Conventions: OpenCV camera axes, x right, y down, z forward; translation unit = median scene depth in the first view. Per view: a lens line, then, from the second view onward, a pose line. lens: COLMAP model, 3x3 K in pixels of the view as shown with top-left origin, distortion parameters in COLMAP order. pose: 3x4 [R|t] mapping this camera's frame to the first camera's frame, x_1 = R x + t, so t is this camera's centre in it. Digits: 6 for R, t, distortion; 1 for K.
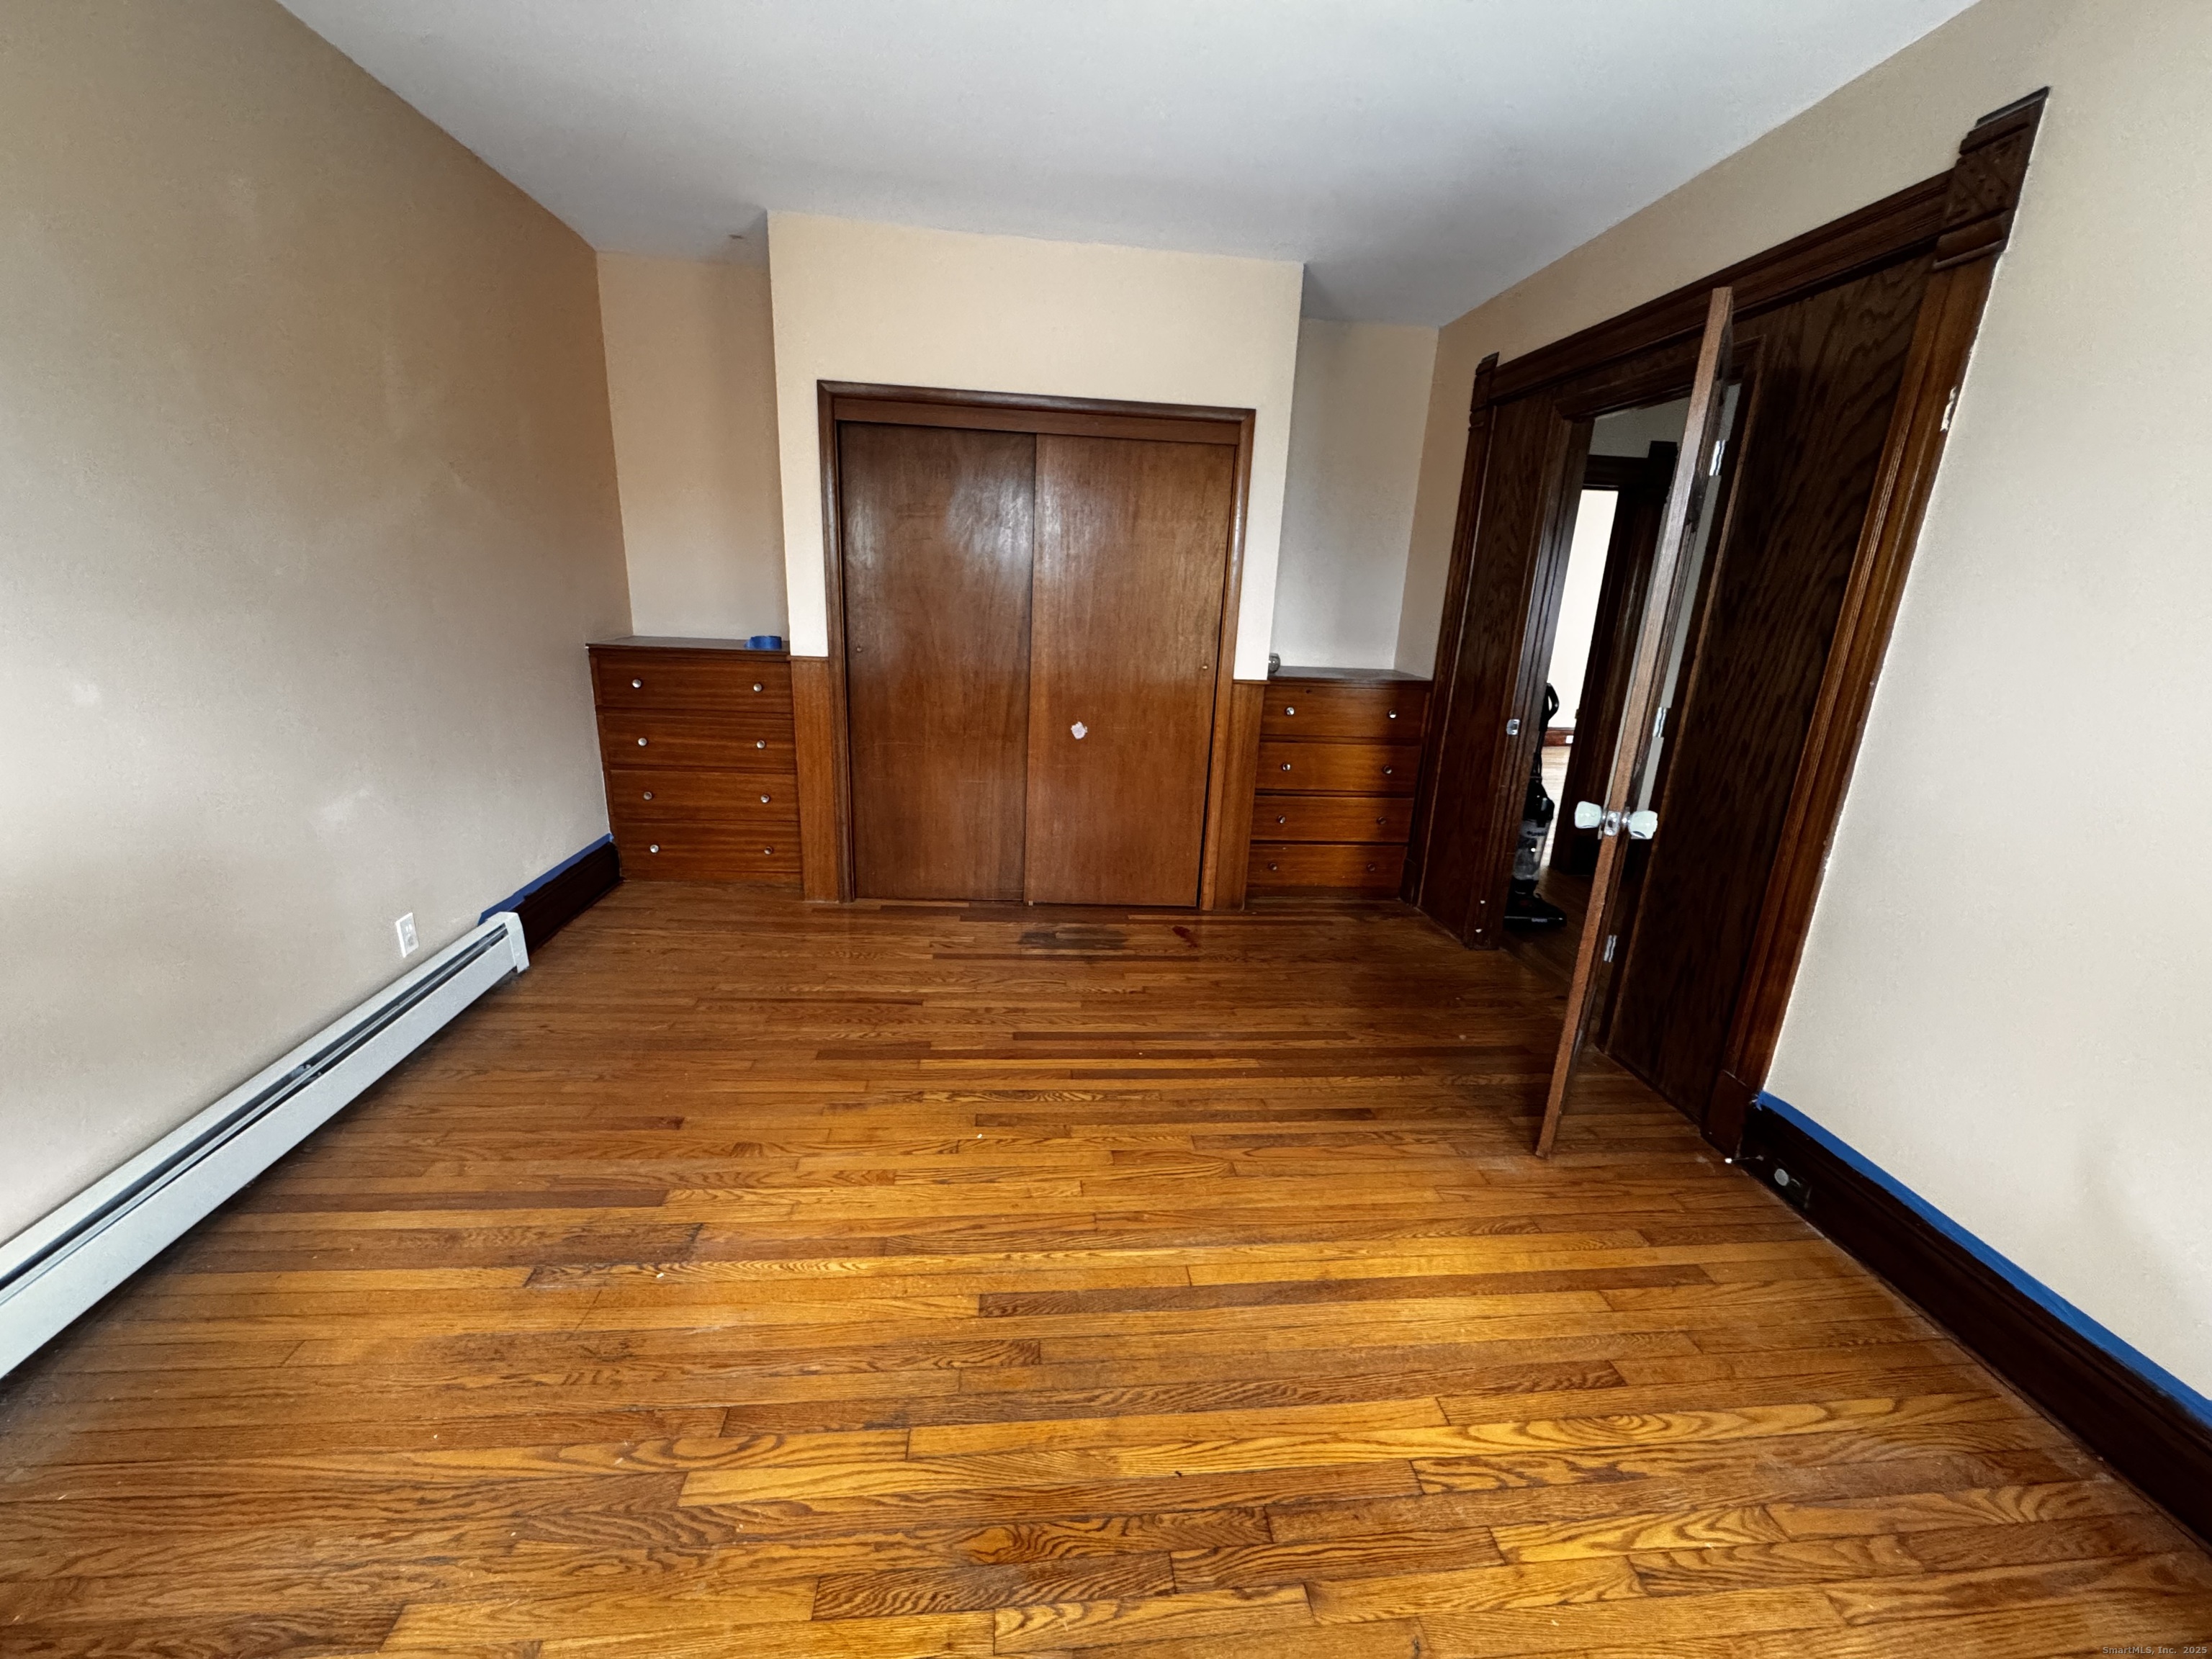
lens RADIAL K [[883.1, 0, 1099.1], [0, 883.1, 824.4], [0, 0, 1]] dist [-0.003552, 0.000421]
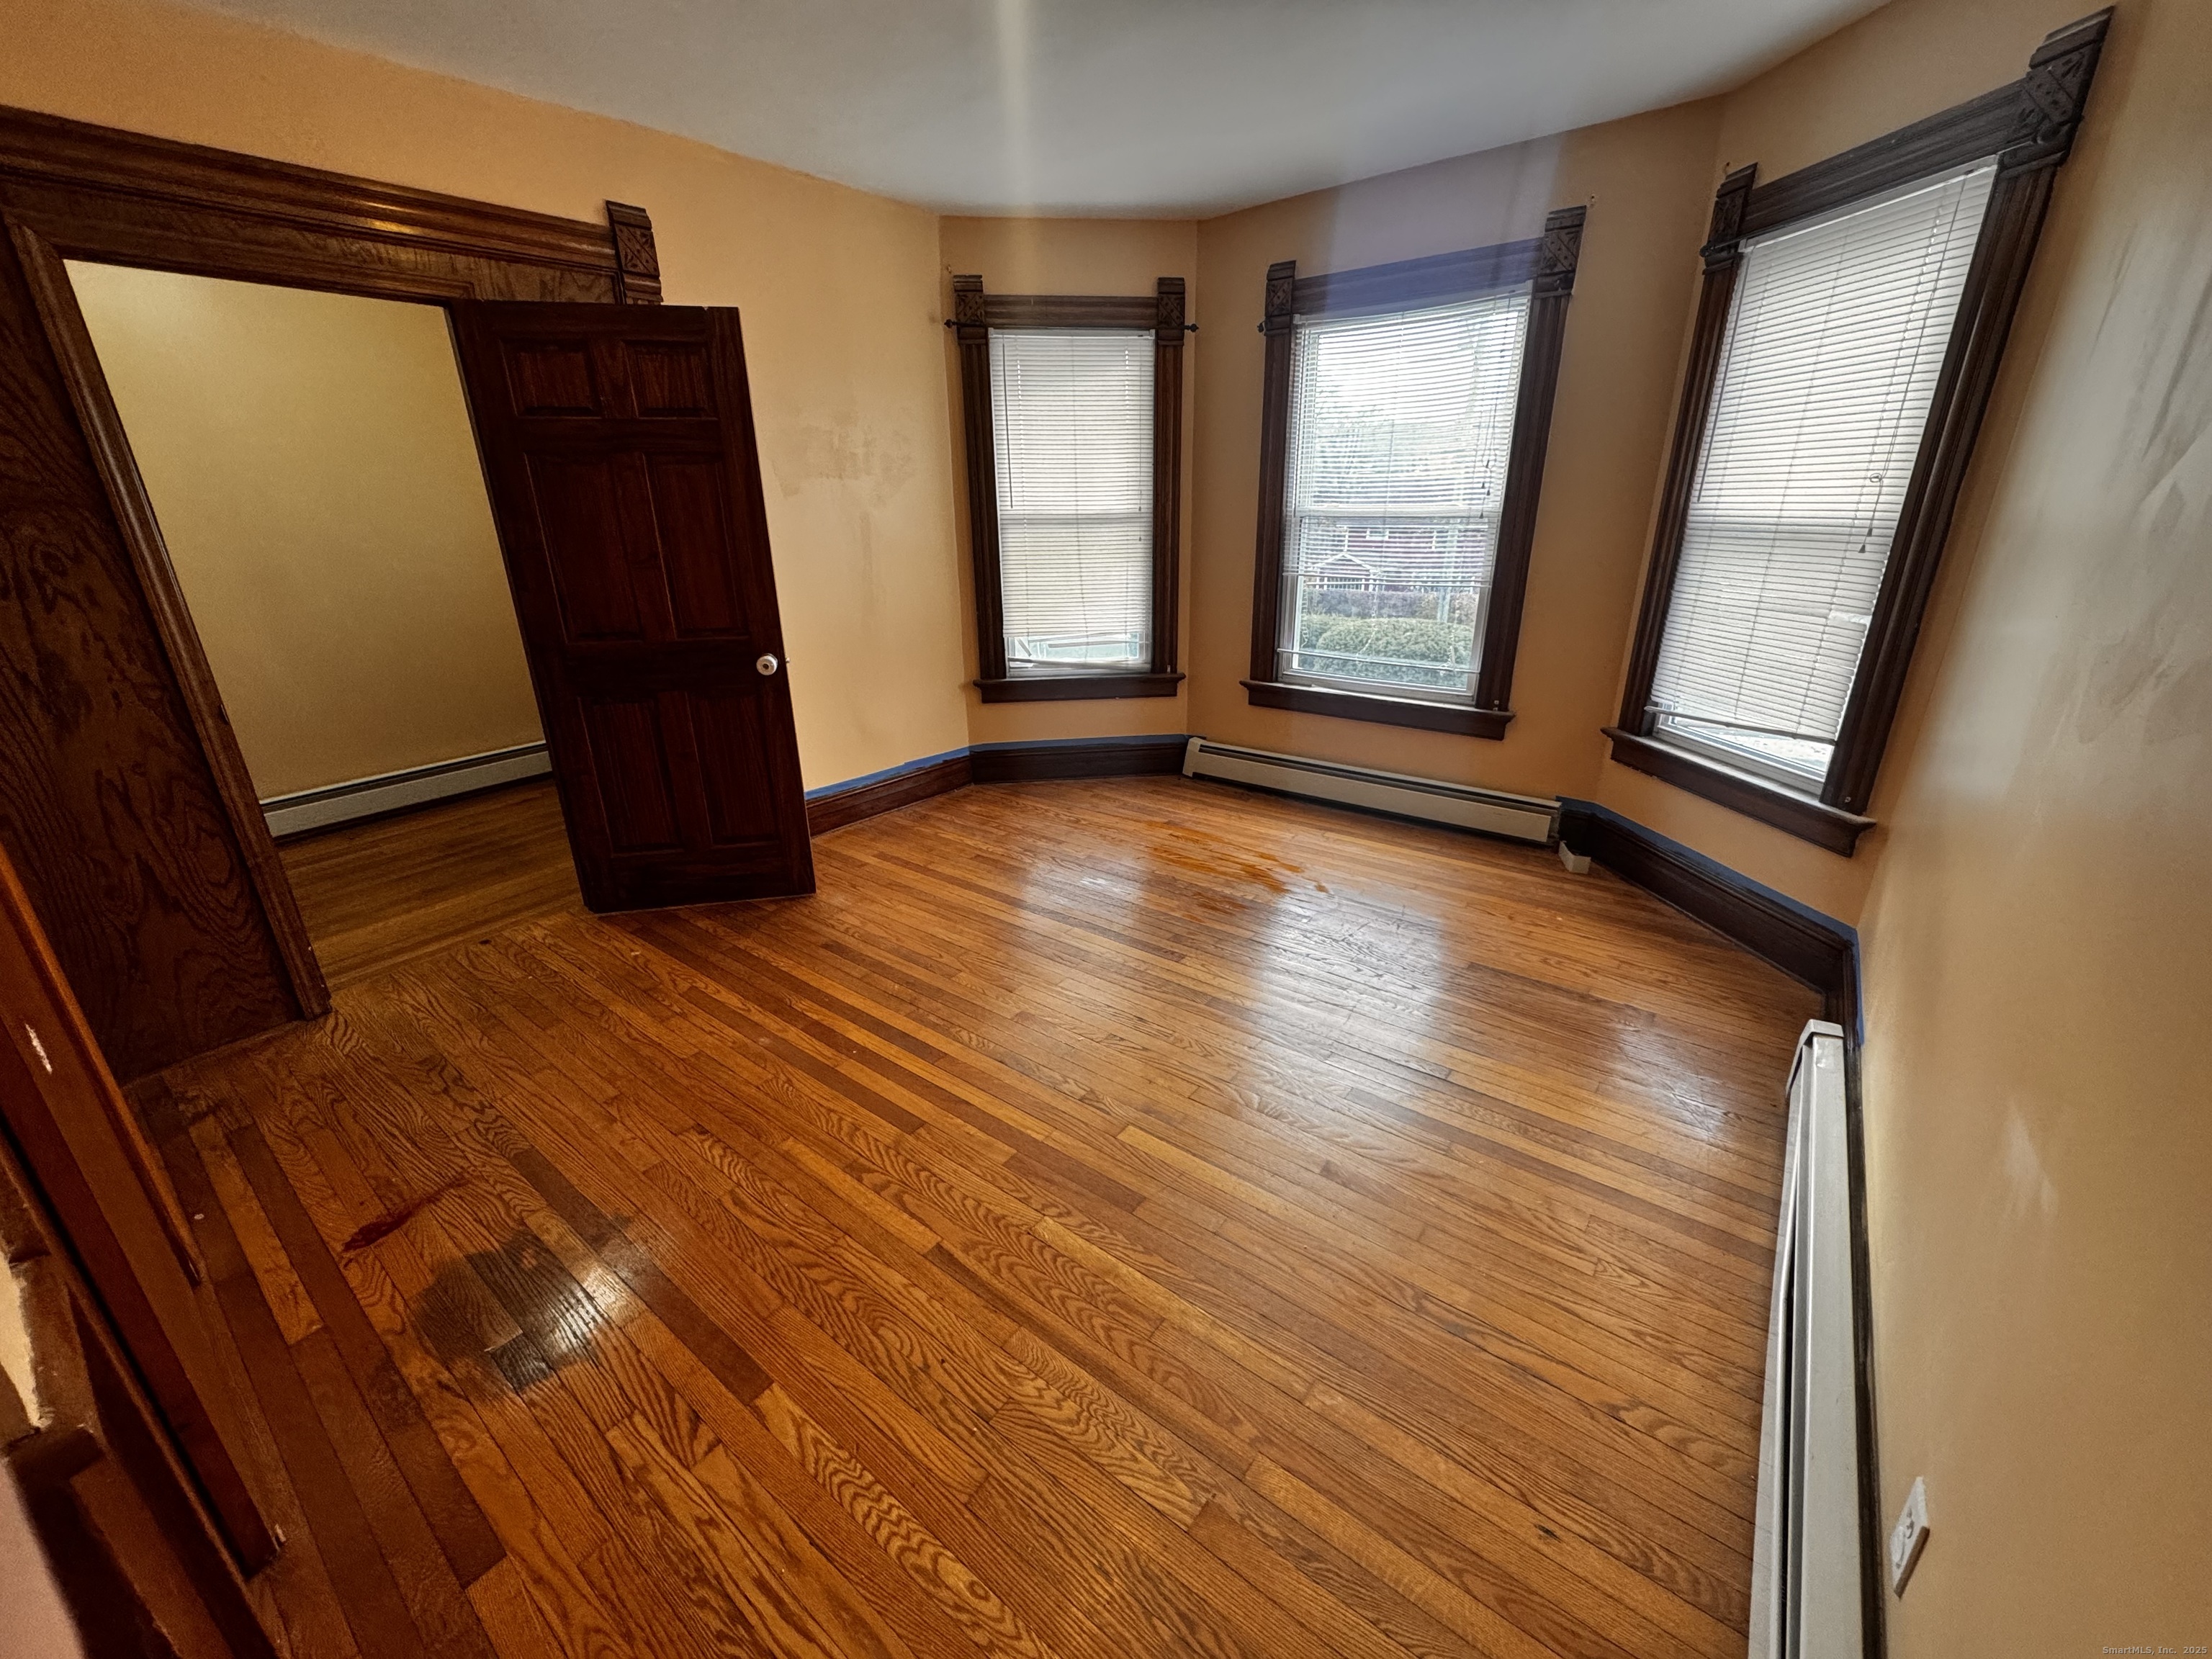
lens RADIAL K [[883.1, 0, 1107.9], [0, 883.1, 825.5], [0, 0, 1]] dist [-0.003552, 0.000421]
pose [[-0.732984, -0.265714, 0.626203, -0.879089], [0.168887, 0.820647, 0.545908, -0.514902], [-0.658947, 0.505899, -0.556646, 1.653879]]
